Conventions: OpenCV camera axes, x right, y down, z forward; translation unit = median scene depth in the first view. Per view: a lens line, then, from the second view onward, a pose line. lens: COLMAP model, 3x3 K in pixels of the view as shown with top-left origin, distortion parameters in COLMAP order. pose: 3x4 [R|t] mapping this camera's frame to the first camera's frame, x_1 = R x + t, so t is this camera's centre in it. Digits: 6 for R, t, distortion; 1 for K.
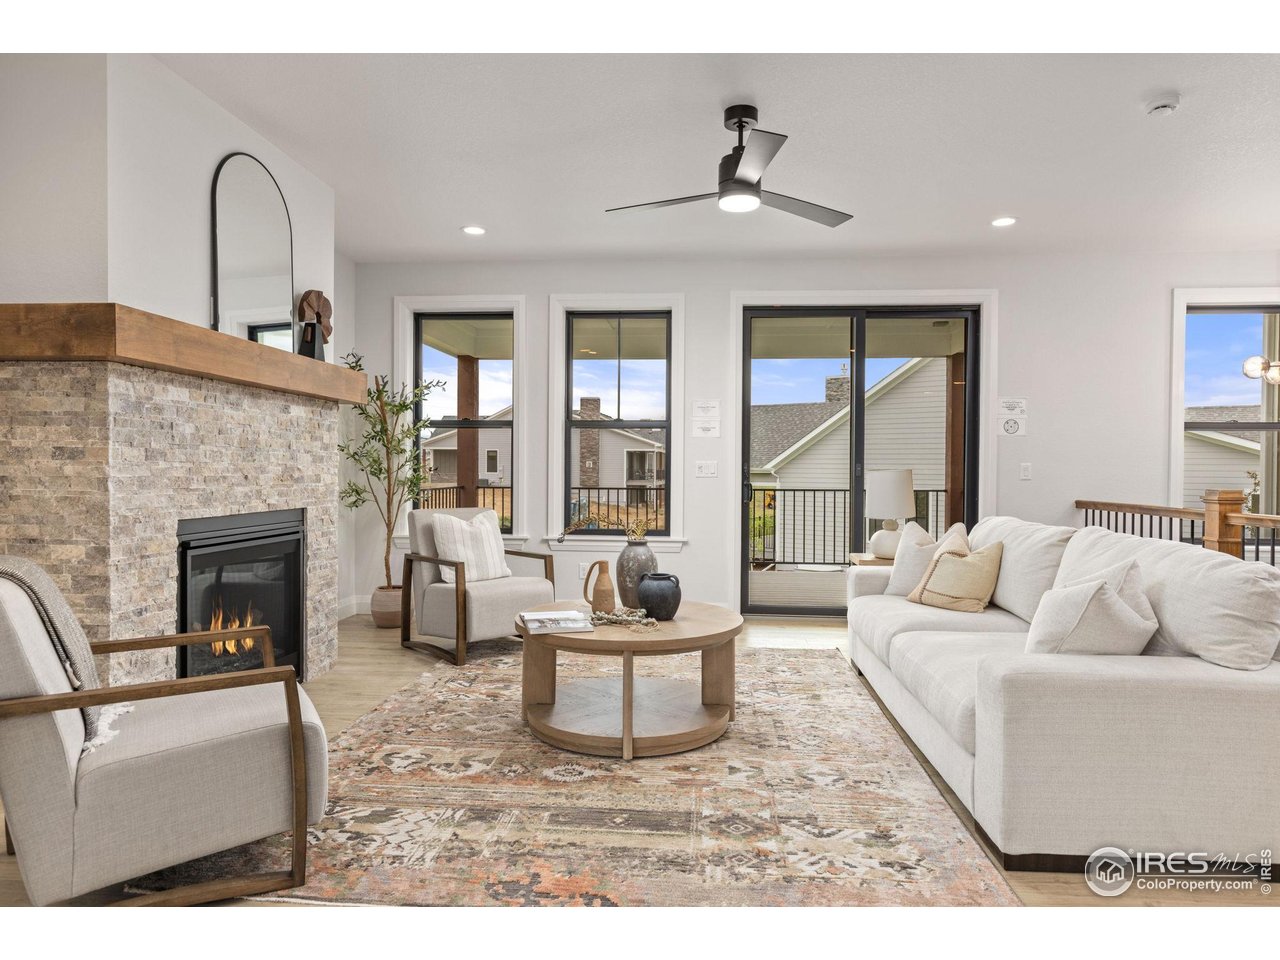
lens RADIAL K [[738.8, 0, 667.0], [0, 738.8, 480.9], [0, 0, 1]] dist [0.002654, 0.001017]
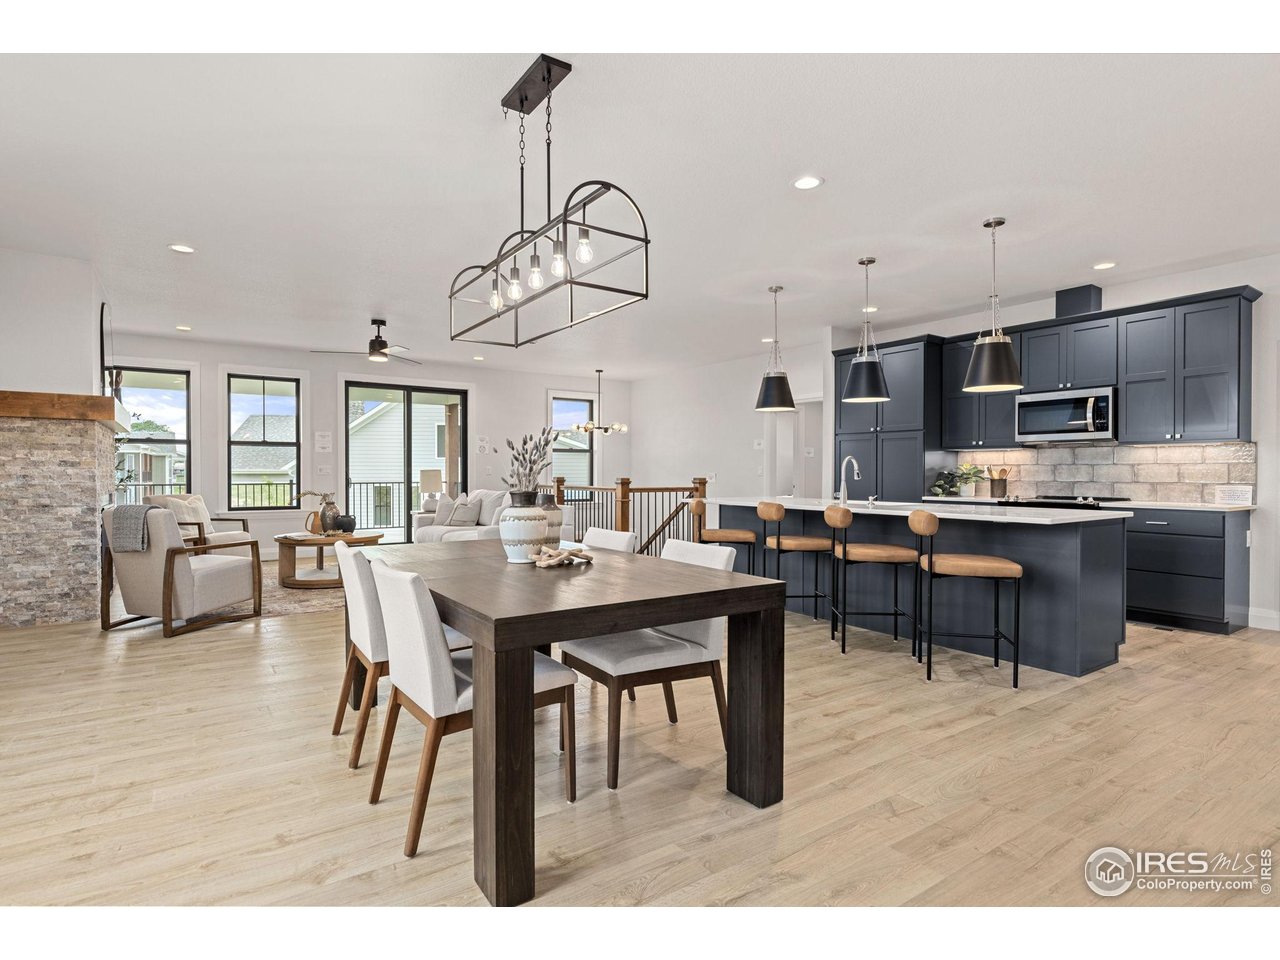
lens RADIAL K [[677.8, 0, 640.0], [0, 677.8, 480.0], [0, 0, 1]] dist [0.000055, 0.000137]
pose [[0.779575, -0.013475, 0.626164, -0.745888], [0.013444, 0.999898, 0.004781, 0.021366], [-0.626165, 0.004691, 0.779677, -1.489739]]
